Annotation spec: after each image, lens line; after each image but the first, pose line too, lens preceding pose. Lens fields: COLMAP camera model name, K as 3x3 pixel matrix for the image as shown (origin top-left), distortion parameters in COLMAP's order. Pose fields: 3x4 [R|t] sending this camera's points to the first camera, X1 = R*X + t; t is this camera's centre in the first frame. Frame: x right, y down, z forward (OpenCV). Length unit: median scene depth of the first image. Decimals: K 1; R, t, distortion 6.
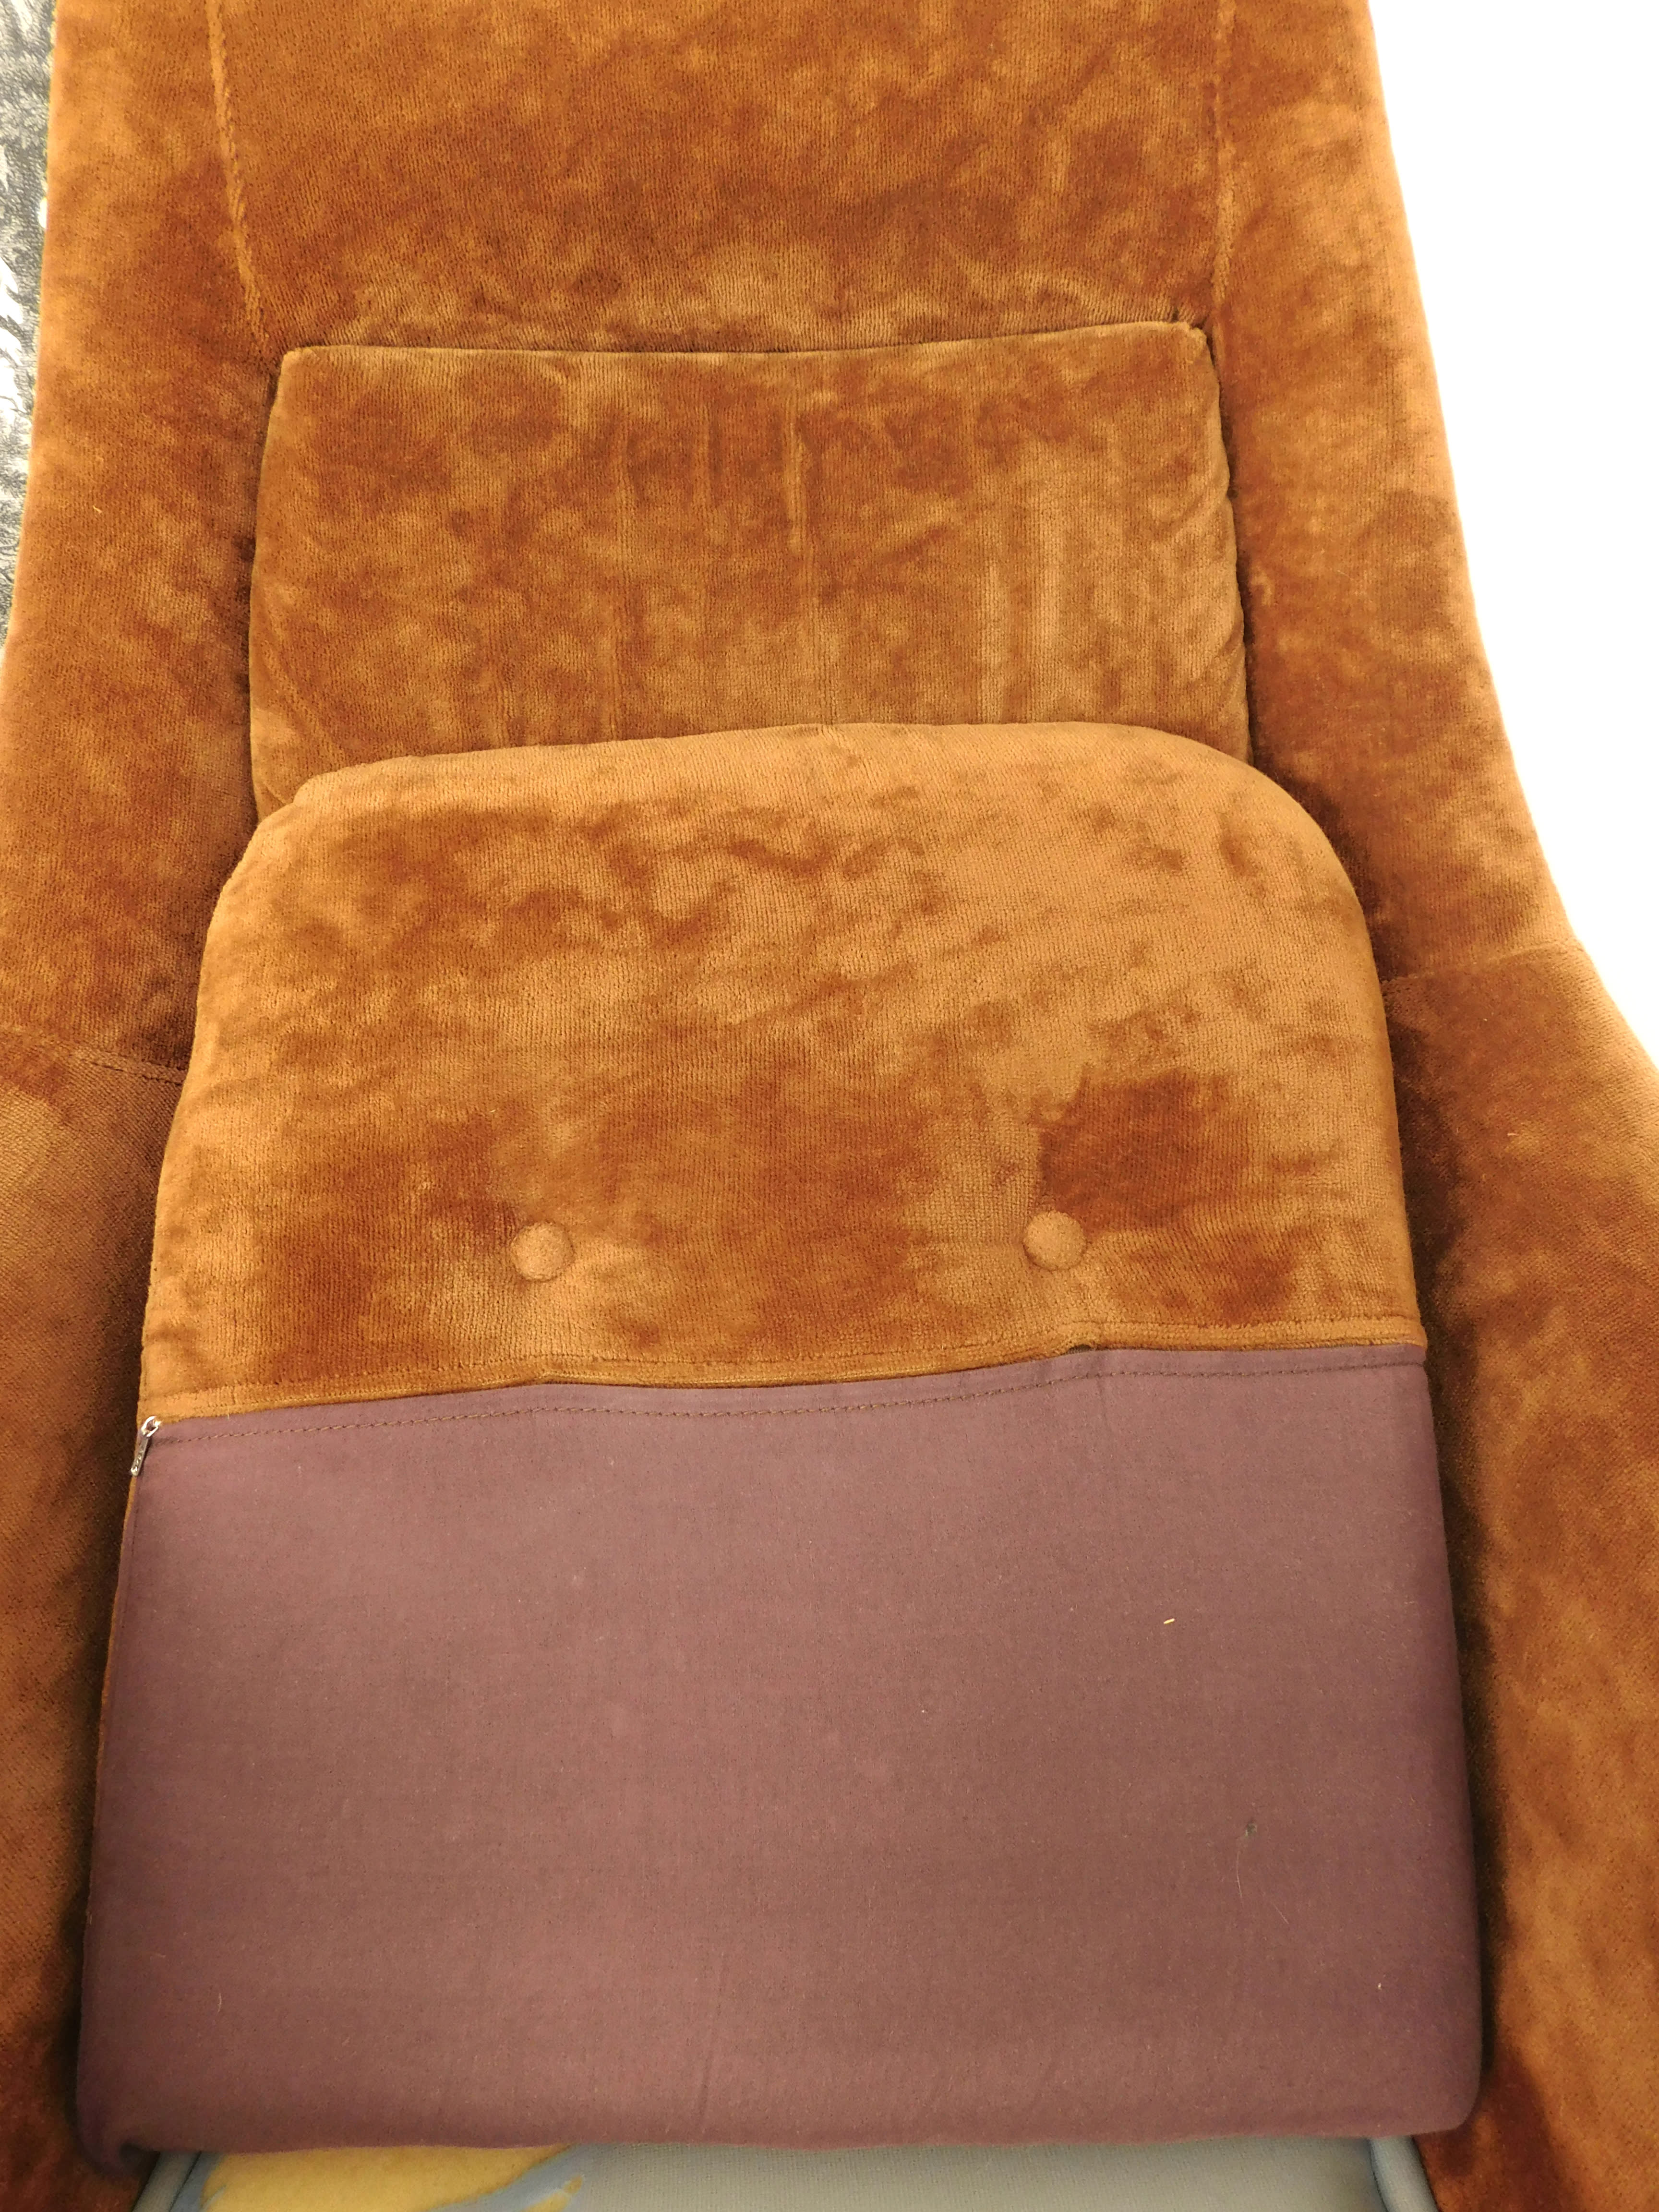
lens RADIAL K [[1479.5, 0, 832.5], [0, 1479.5, 1108.5], [0, 0, 1]] dist [-0.066013, 0.047293]
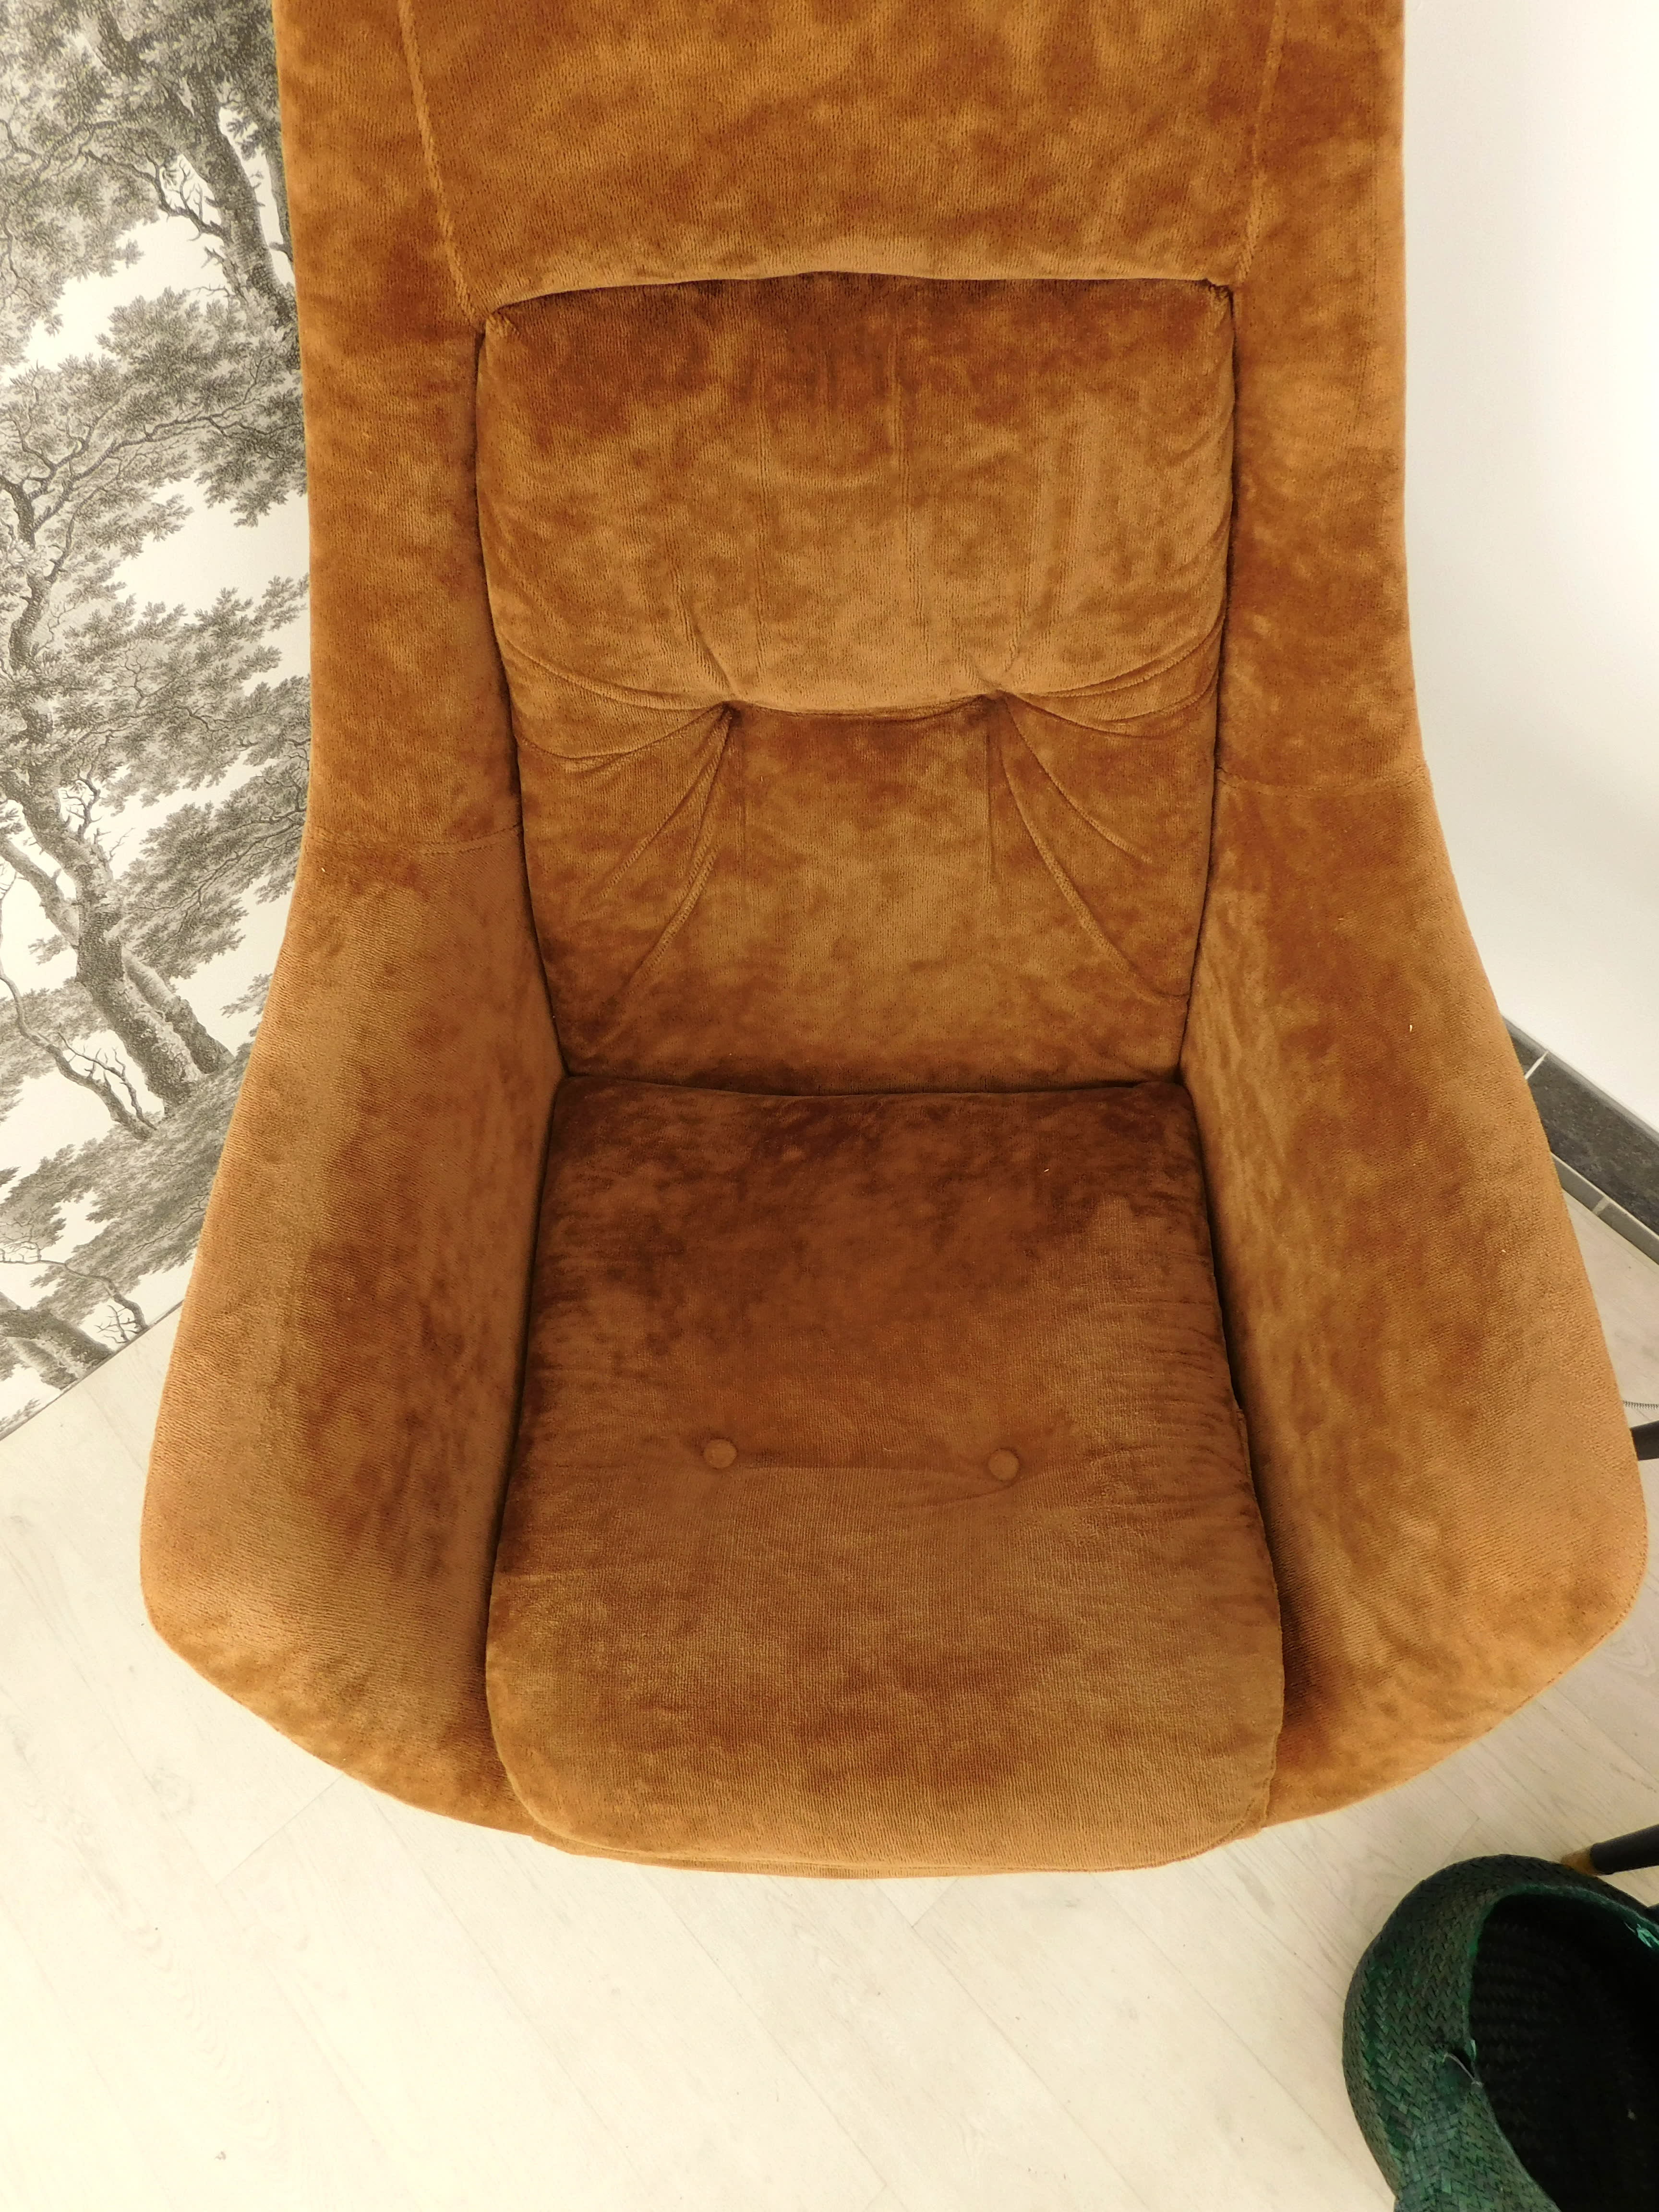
lens RADIAL K [[1479.5, 0, 828.6], [0, 1479.5, 1105.8], [0, 0, 1]] dist [-0.066013, 0.047293]
pose [[0.999931, -0.005338, -0.010449, -0.075067], [0.010250, 0.830826, 0.556438, -0.653617], [0.005711, -0.556507, 0.830823, -0.415885]]
